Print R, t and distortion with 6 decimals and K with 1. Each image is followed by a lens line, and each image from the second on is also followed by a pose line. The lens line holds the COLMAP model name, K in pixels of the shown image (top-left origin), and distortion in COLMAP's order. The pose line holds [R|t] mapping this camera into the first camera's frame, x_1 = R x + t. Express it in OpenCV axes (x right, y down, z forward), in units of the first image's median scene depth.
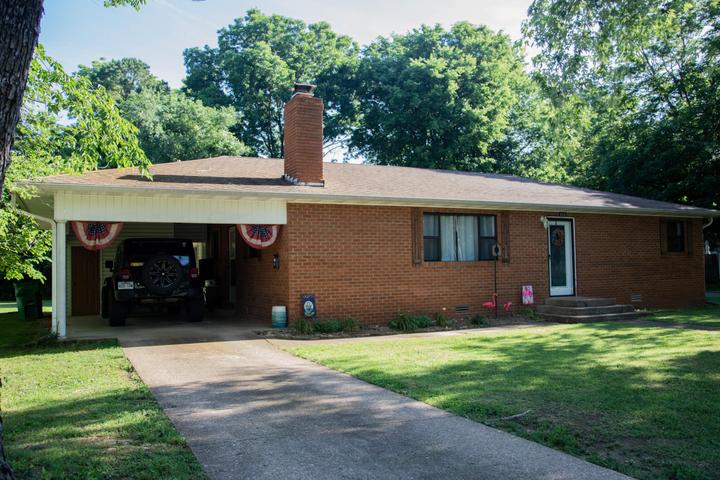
lens RADIAL K [[642.5, 0, 359.3], [0, 642.5, 281.9], [0, 0, 1]] dist [-0.217359, 0.471057]
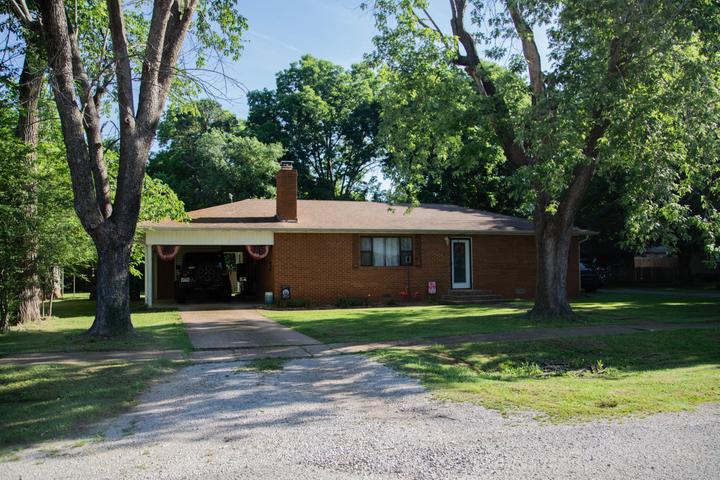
lens RADIAL K [[642.5, 0, 359.3], [0, 642.5, 281.9], [0, 0, 1]] dist [-0.217359, 0.471057]
pose [[0.991371, 0.007566, -0.130867, 0.133595], [-0.007169, 0.999968, 0.003511, 0.000803], [0.130890, -0.002542, 0.991394, -0.267456]]
